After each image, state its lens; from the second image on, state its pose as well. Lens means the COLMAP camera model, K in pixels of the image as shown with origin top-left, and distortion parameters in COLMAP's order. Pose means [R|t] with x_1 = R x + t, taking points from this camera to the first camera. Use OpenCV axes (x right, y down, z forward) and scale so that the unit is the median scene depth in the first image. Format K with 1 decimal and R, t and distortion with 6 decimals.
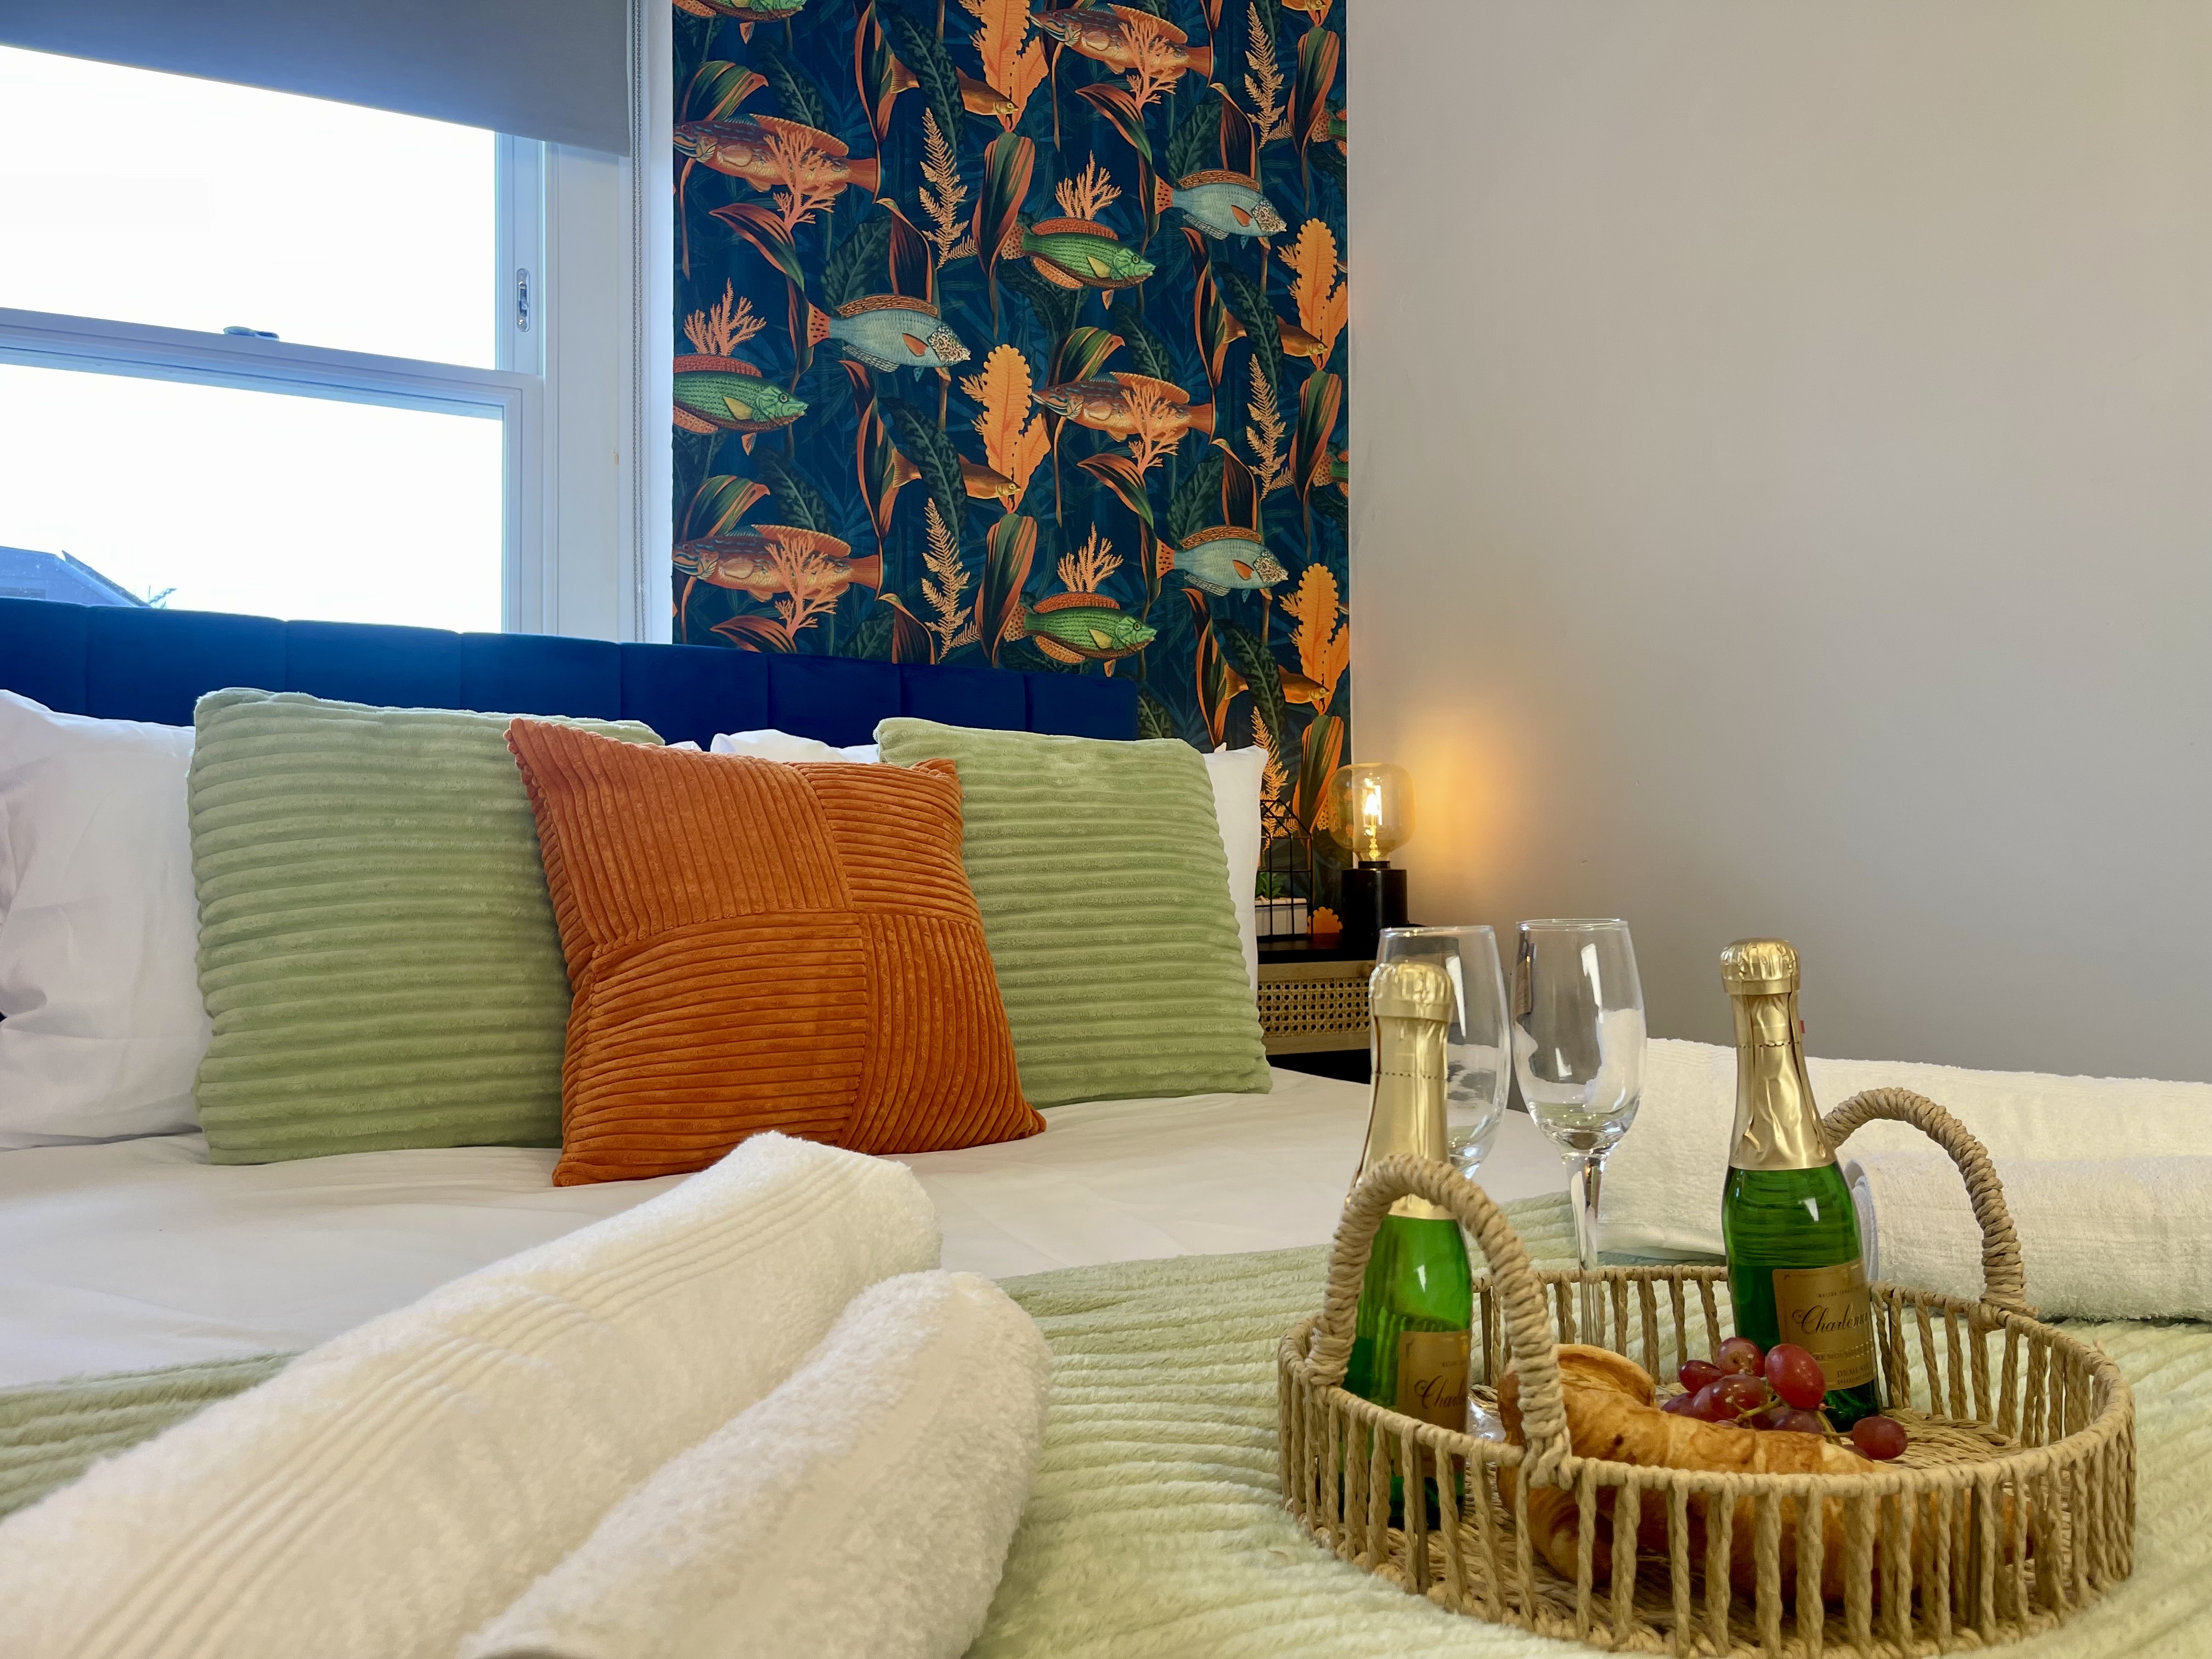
lens RADIAL K [[1677.3, 0, 1099.9], [0, 1677.3, 823.1], [0, 0, 1]] dist [0.056097, -0.070181]
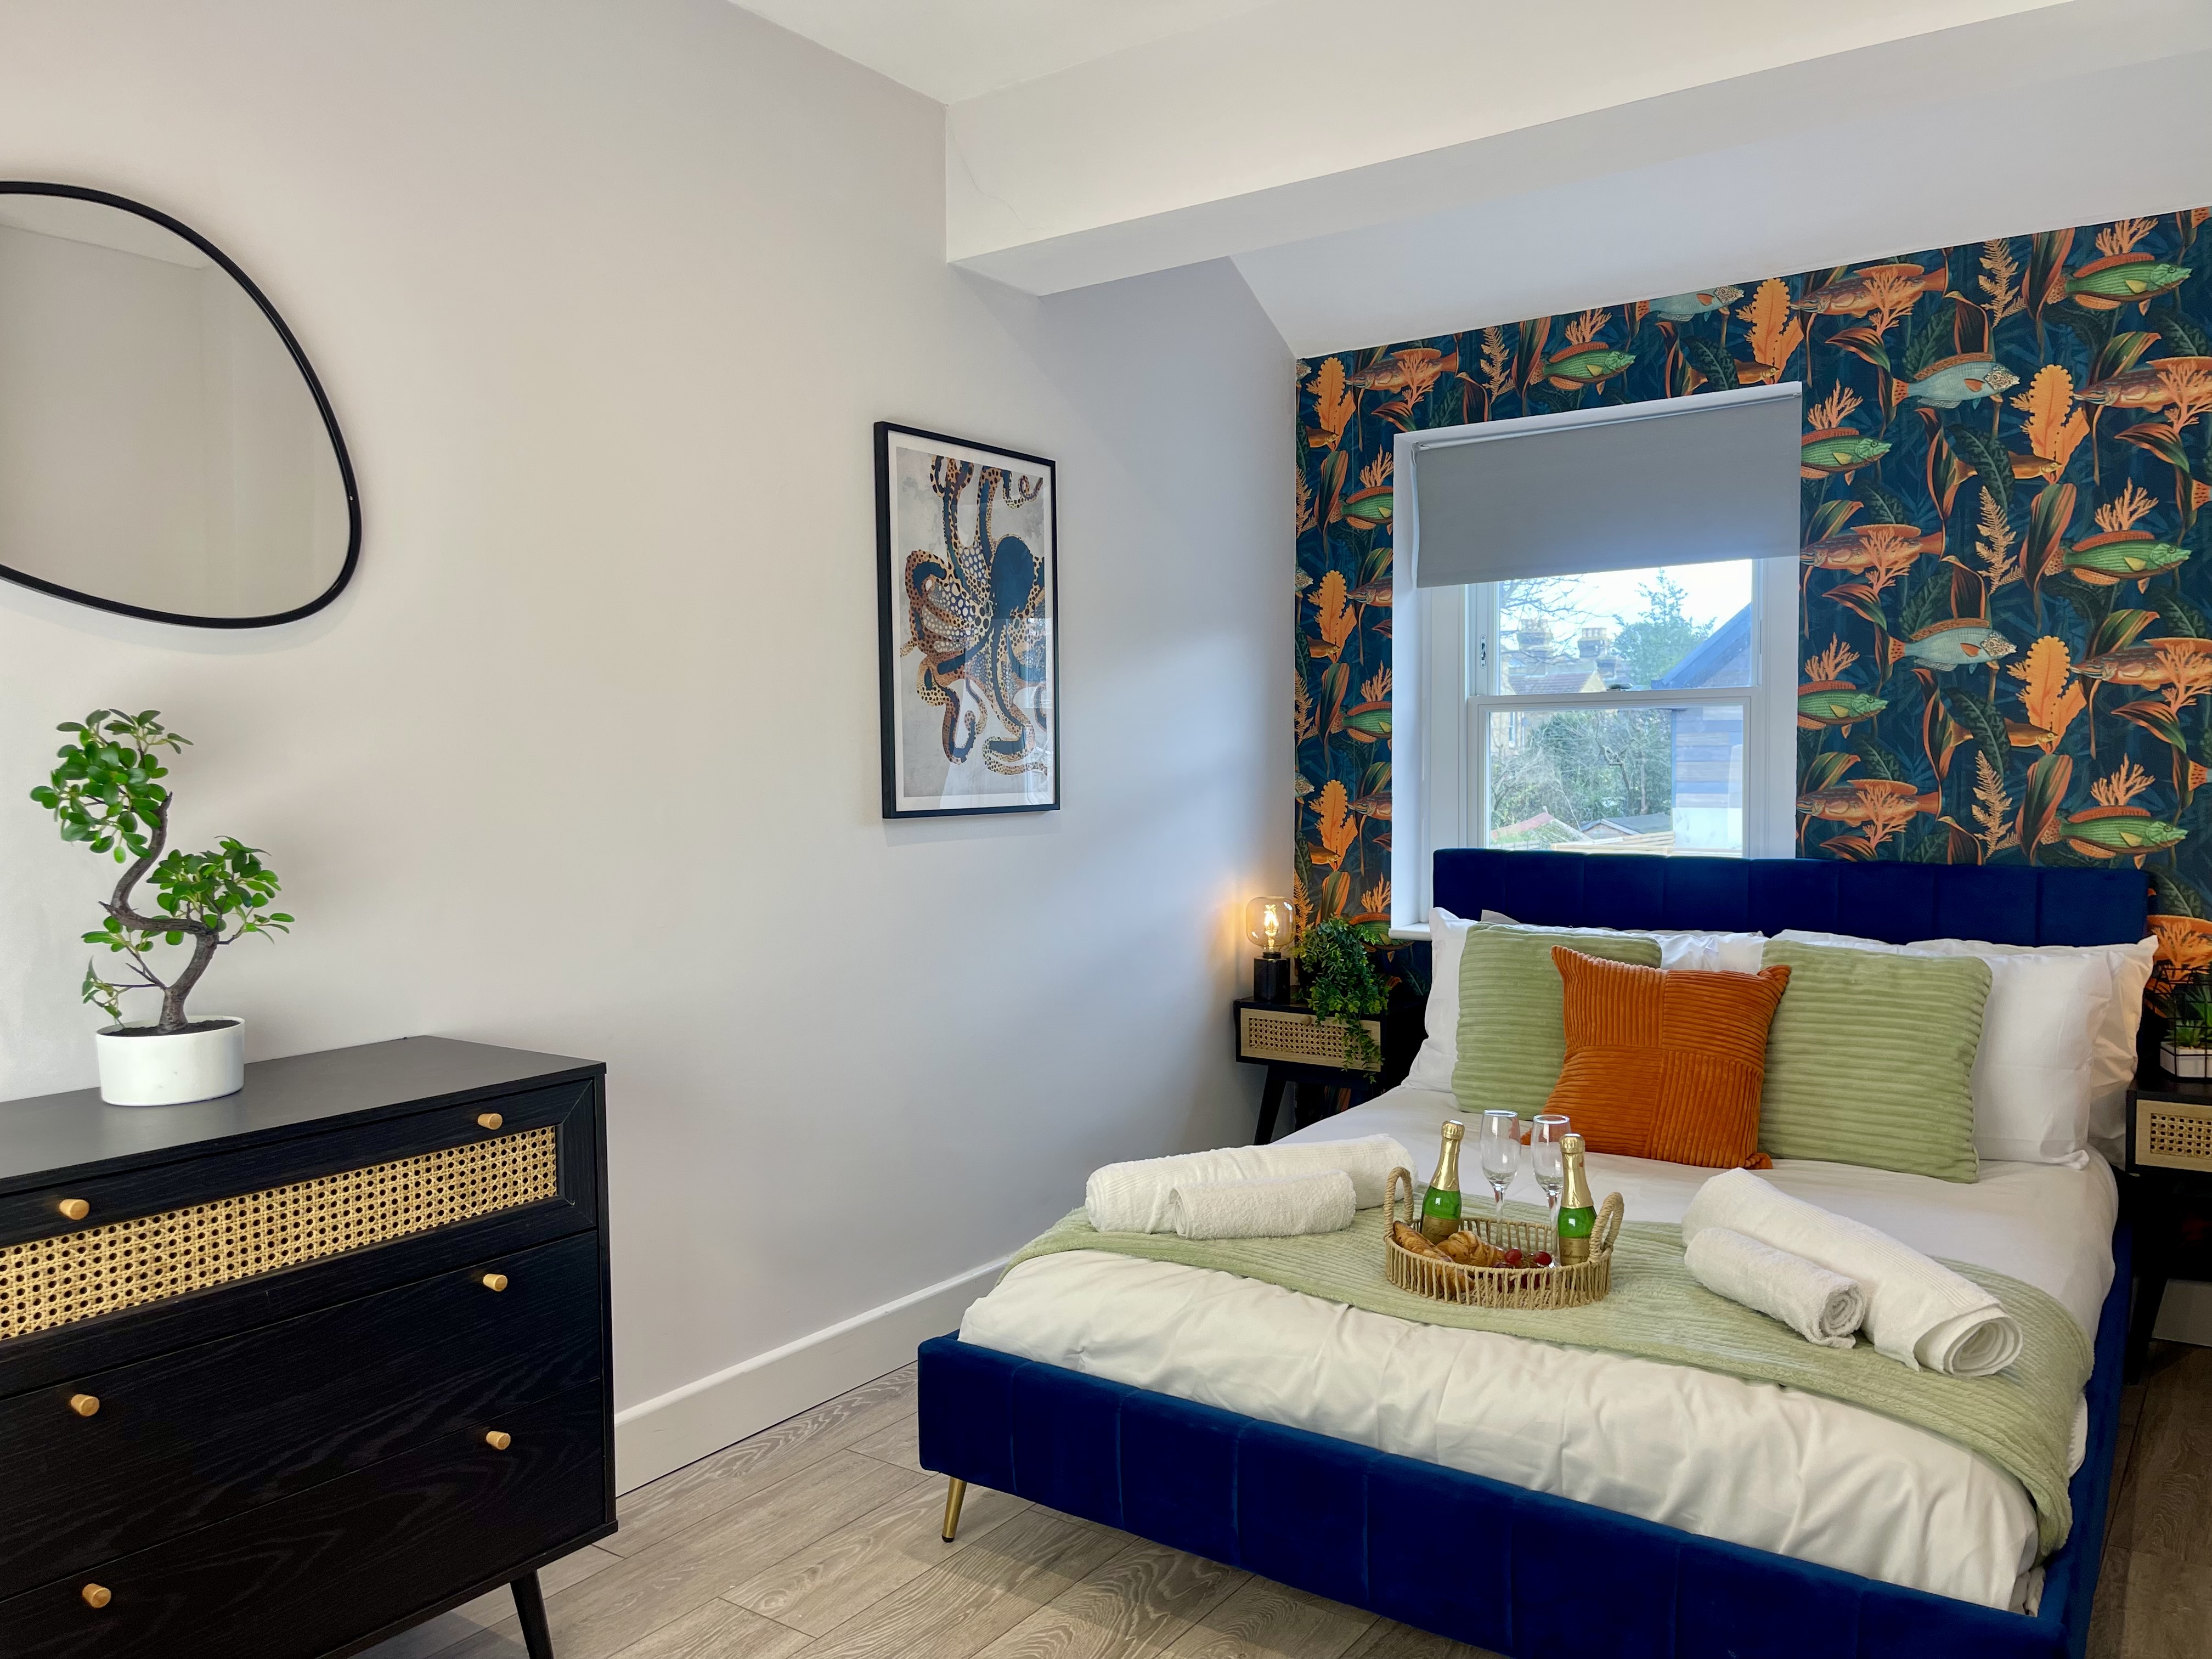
lens RADIAL K [[1677.3, 0, 1105.3], [0, 1677.3, 853.5], [0, 0, 1]] dist [0.056097, -0.070181]
pose [[0.445524, 0.044648, -0.894156, 0.897414], [0.025137, 0.997738, 0.062345, -0.214937], [0.894917, -0.050253, 0.443394, -0.361949]]
